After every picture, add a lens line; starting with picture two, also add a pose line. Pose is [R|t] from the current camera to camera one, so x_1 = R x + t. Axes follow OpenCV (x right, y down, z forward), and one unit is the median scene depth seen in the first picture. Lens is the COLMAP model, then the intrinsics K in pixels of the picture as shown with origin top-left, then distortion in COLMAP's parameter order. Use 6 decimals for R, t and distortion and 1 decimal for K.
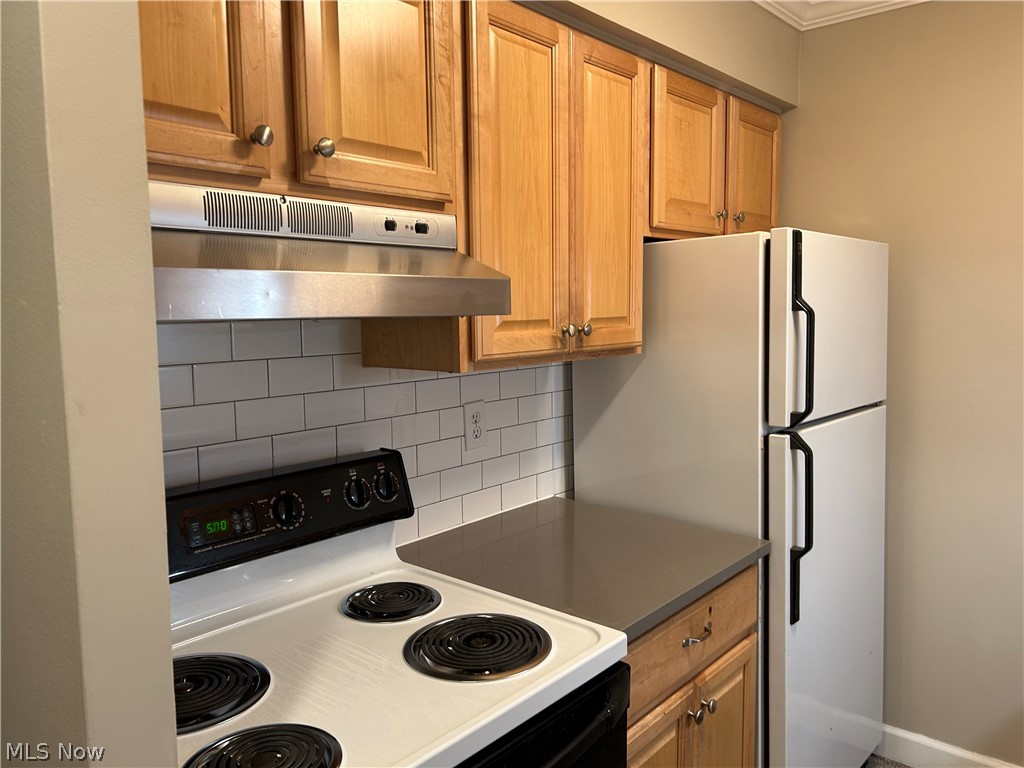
lens RADIAL K [[766.3, 0, 508.9], [0, 766.3, 380.9], [0, 0, 1]] dist [0.035112, -0.049614]
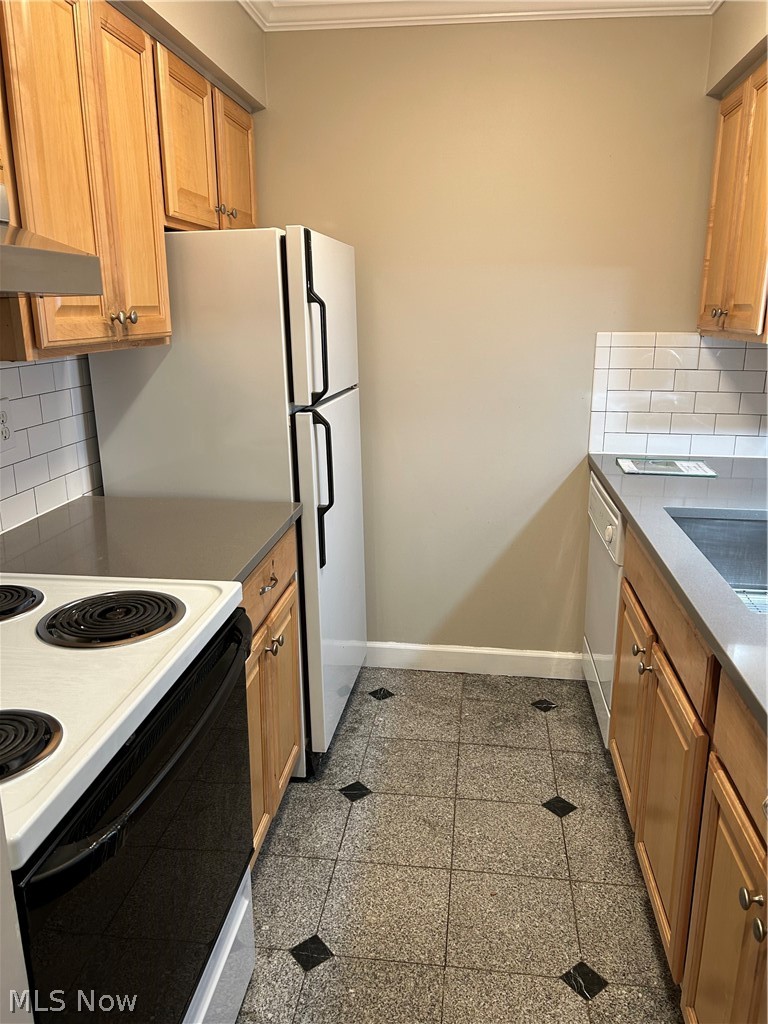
lens RADIAL K [[766.3, 0, 390.2], [0, 766.3, 519.0], [0, 0, 1]] dist [0.035112, -0.049614]
pose [[0.821997, -0.140183, 0.551969, -0.204164], [0.048289, 0.982897, 0.177712, 0.028224], [-0.567441, -0.119425, 0.814708, -0.044235]]
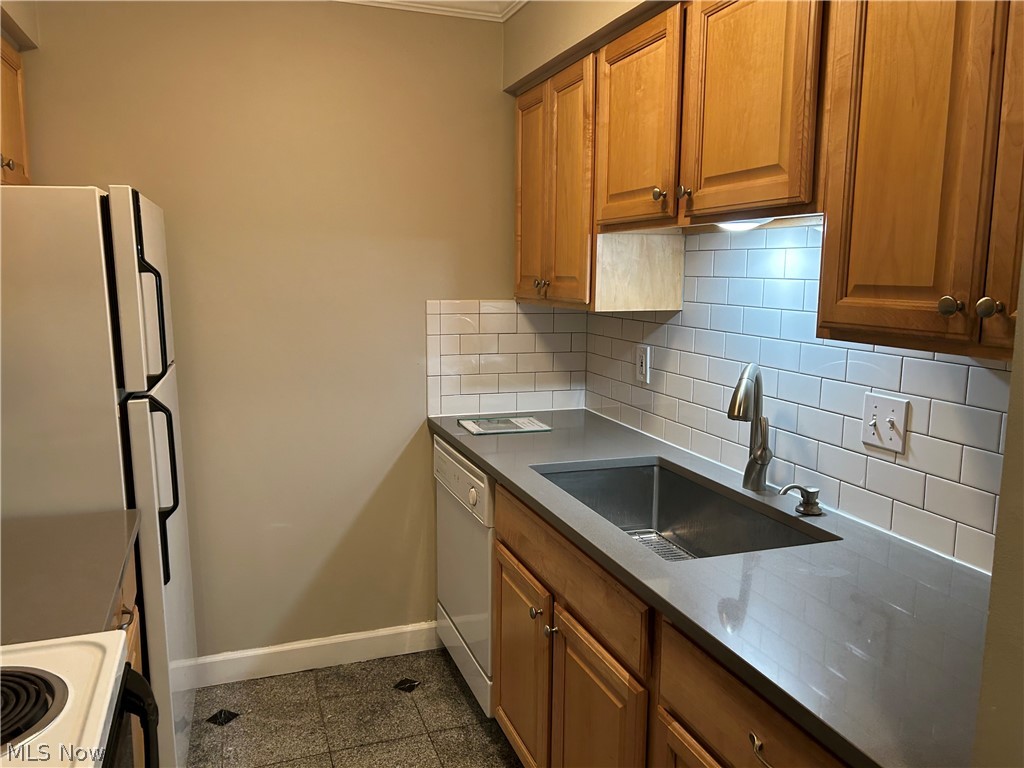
lens RADIAL K [[766.3, 0, 507.7], [0, 766.3, 384.4], [0, 0, 1]] dist [0.035112, -0.049614]
pose [[0.471589, -0.116362, 0.874108, -0.276248], [0.075589, 0.992941, 0.091400, -0.003288], [-0.878573, 0.022970, 0.477056, 0.118498]]
